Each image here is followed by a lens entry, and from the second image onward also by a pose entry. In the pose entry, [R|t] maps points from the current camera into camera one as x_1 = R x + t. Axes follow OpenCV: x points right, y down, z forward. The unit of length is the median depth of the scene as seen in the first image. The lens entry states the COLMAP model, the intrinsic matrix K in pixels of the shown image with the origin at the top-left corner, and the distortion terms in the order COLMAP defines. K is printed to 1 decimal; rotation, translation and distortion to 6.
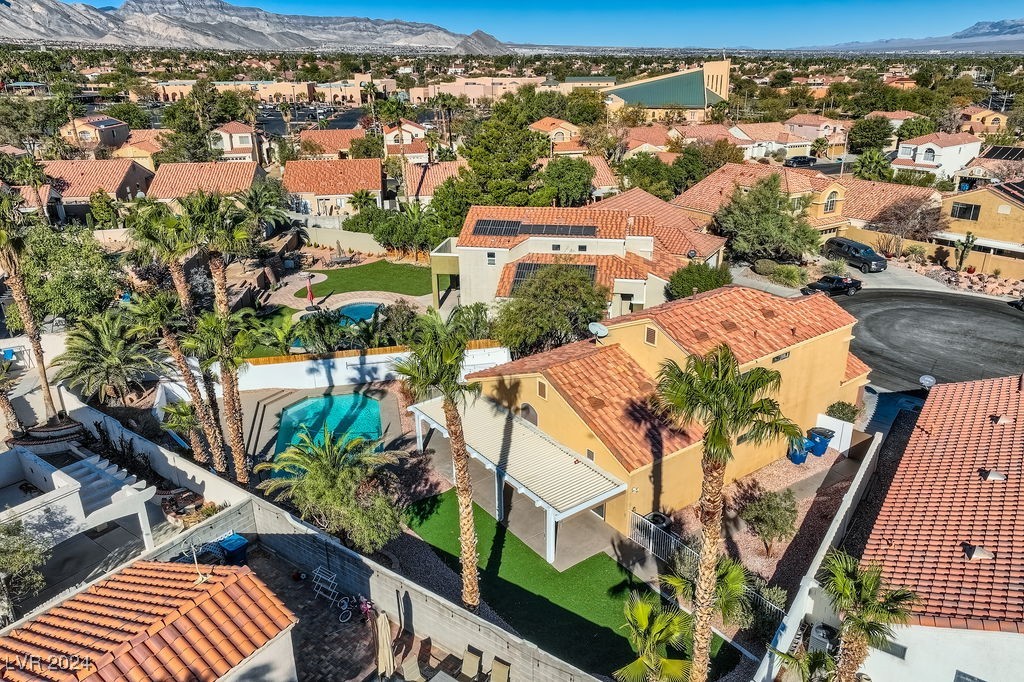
lens RADIAL K [[741.2, 0, 512.0], [0, 741.2, 341.0], [0, 0, 1]] dist [0.043930, 0.000848]
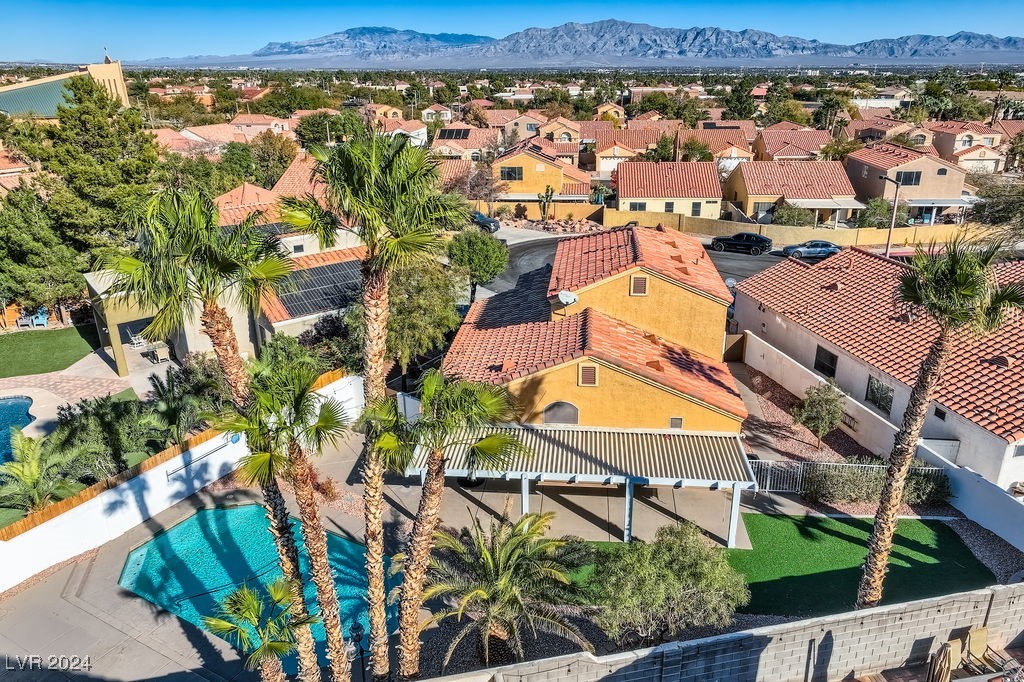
lens RADIAL K [[746.4, 0, 512.0], [0, 746.4, 341.0], [0, 0, 1]] dist [0.002114, 0.004764]
pose [[0.663091, -0.261075, 0.701534, -0.434158], [0.276008, 0.956443, 0.095056, -0.053626], [-0.695794, 0.130598, 0.706268, 0.344776]]
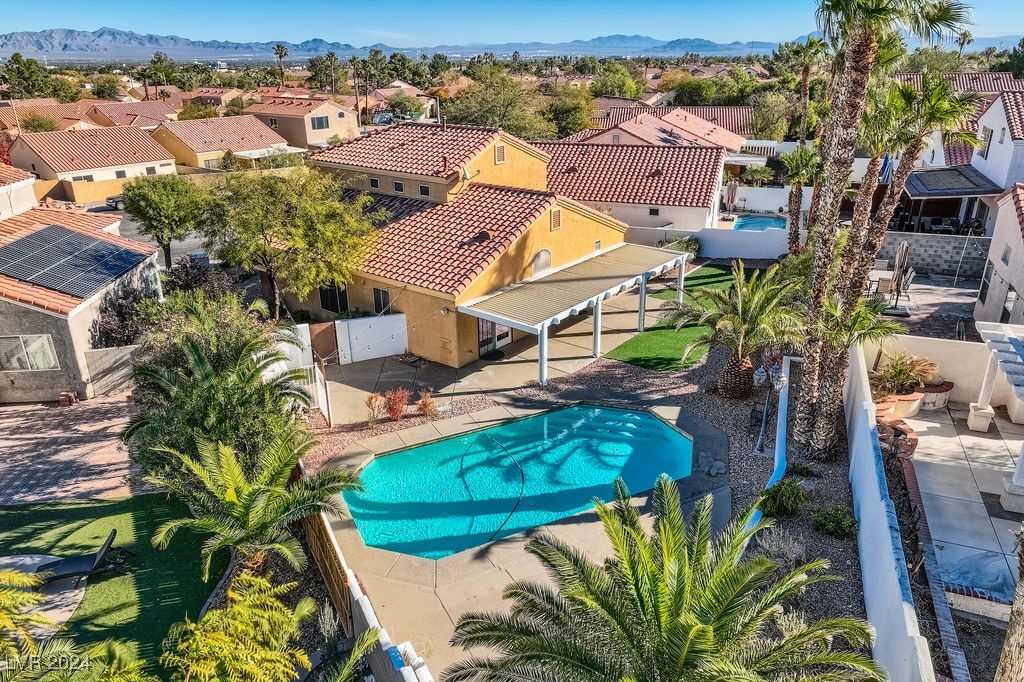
lens RADIAL K [[746.4, 0, 512.0], [0, 746.4, 341.0], [0, 0, 1]] dist [0.002114, 0.004764]
pose [[-0.284752, -0.333854, 0.898587, -0.626182], [0.360794, 0.831139, 0.423127, -0.168773], [-0.888113, 0.444690, -0.116216, 0.913355]]
